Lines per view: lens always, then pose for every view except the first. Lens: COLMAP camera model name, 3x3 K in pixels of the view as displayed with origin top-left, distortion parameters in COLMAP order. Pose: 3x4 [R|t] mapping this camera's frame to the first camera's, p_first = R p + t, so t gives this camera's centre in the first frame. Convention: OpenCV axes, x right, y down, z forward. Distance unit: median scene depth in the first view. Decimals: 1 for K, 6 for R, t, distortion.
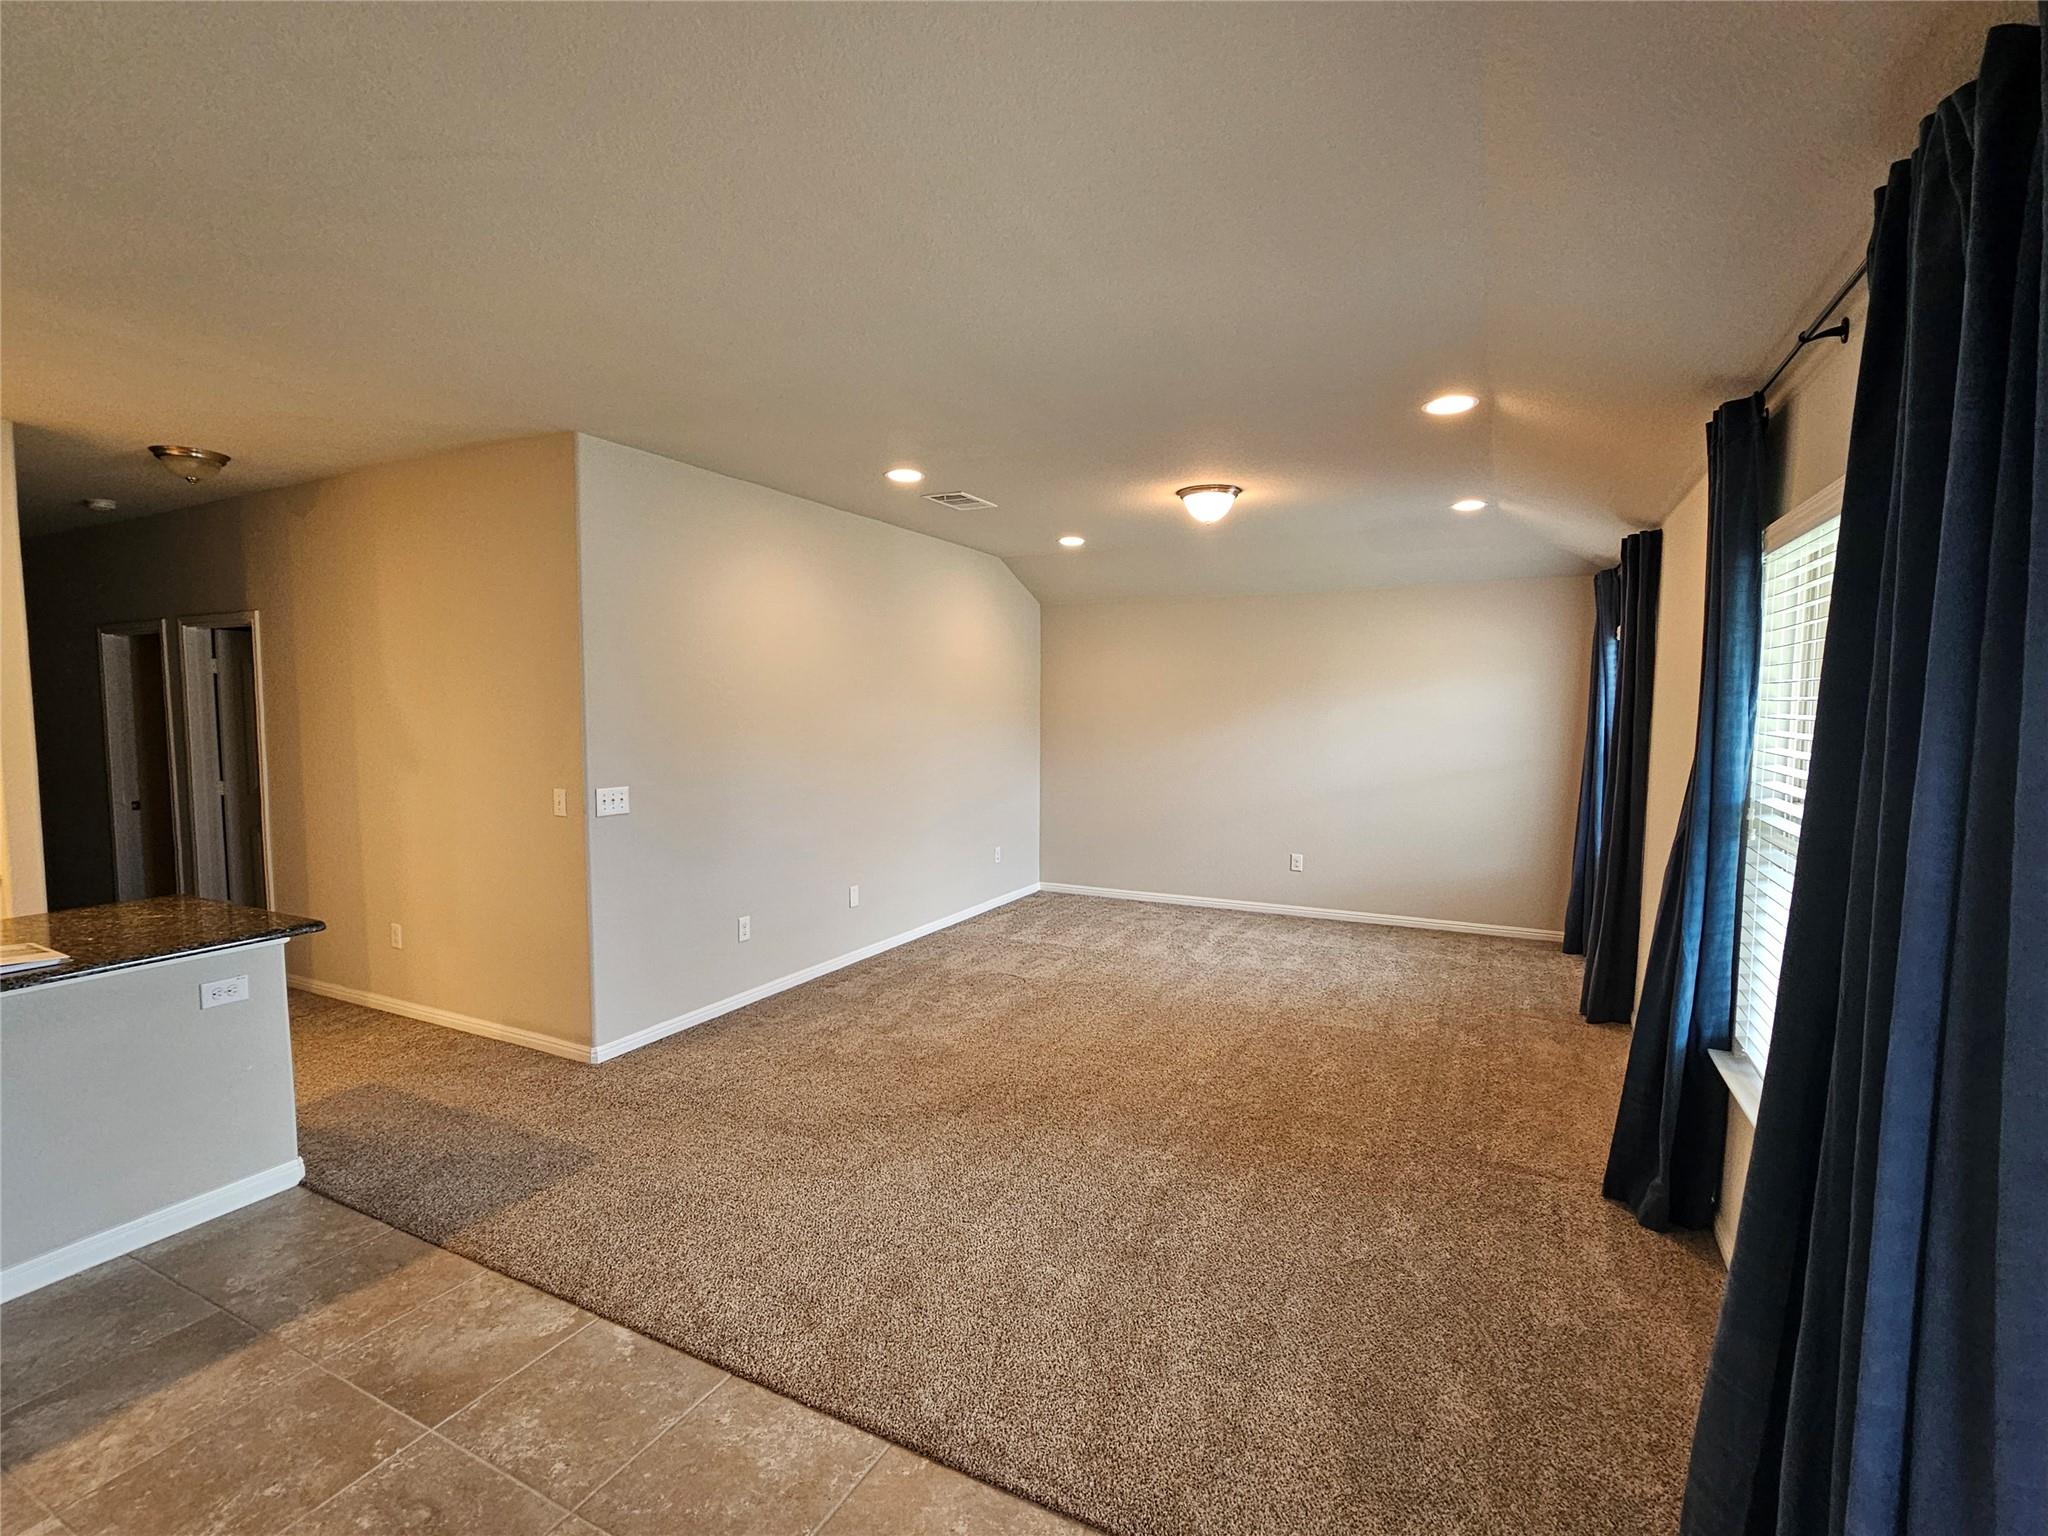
lens RADIAL K [[937.2, 0, 1024.0], [0, 937.2, 768.0], [0, 0, 1]] dist [0.000852, -0.000177]
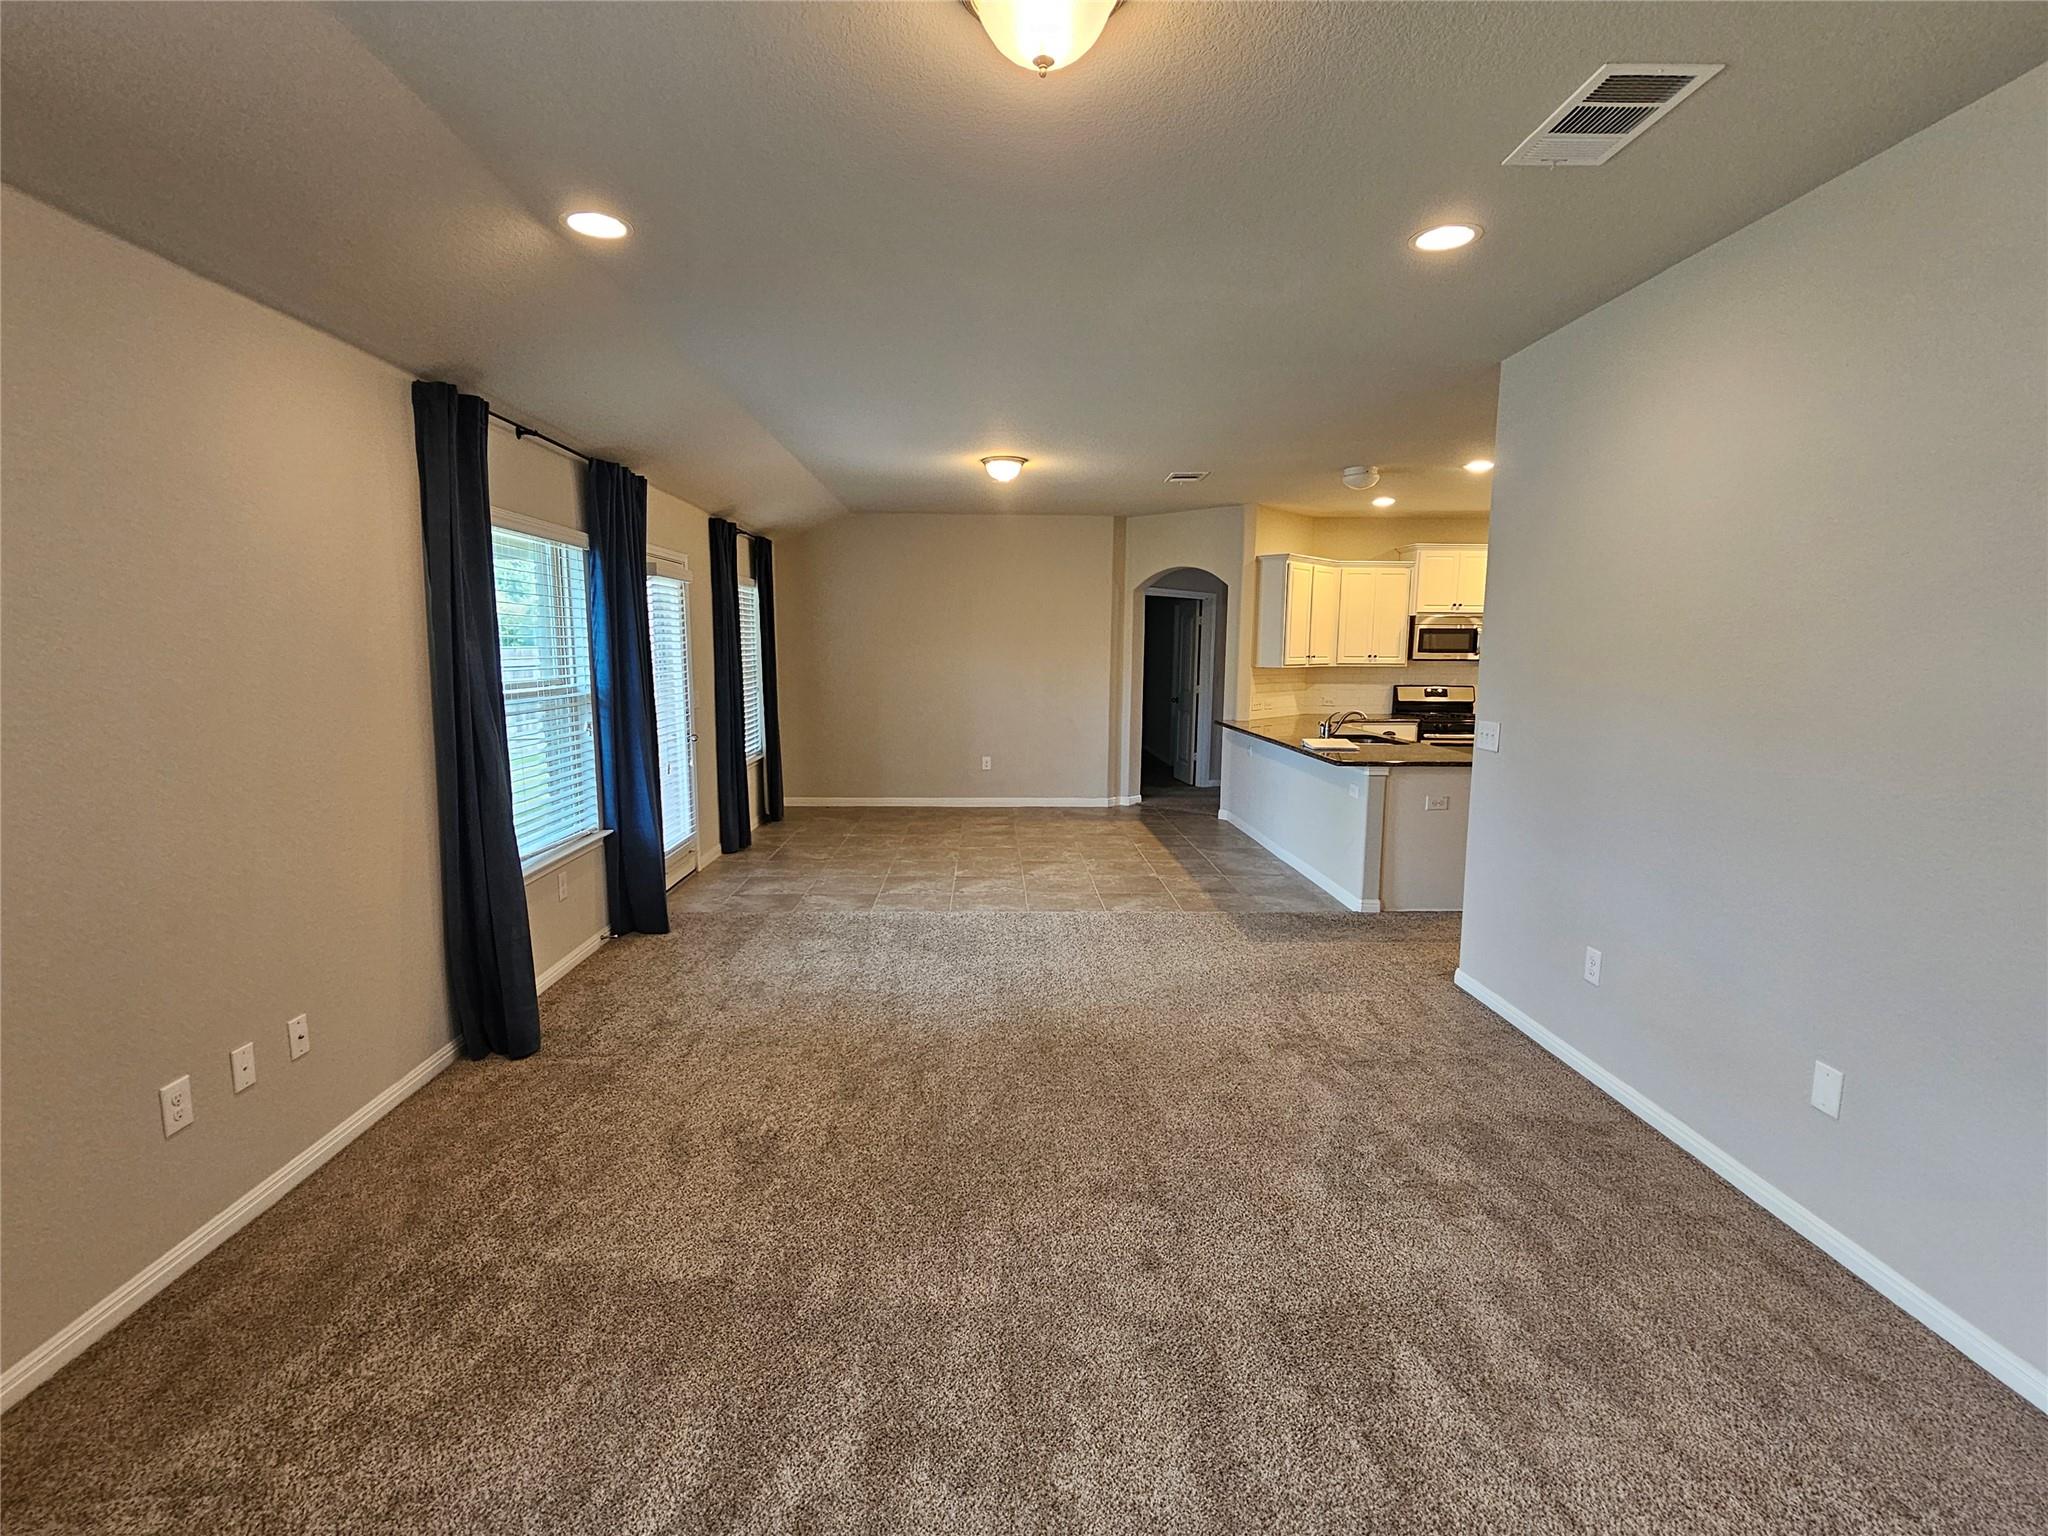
lens RADIAL K [[937.2, 0, 1024.0], [0, 937.2, 768.0], [0, 0, 1]] dist [0.000852, -0.000177]
pose [[-0.871143, 0.047300, -0.488746, 0.704565], [-0.044550, 0.983631, 0.174601, -0.115240], [0.489005, 0.173876, -0.854776, 2.446928]]
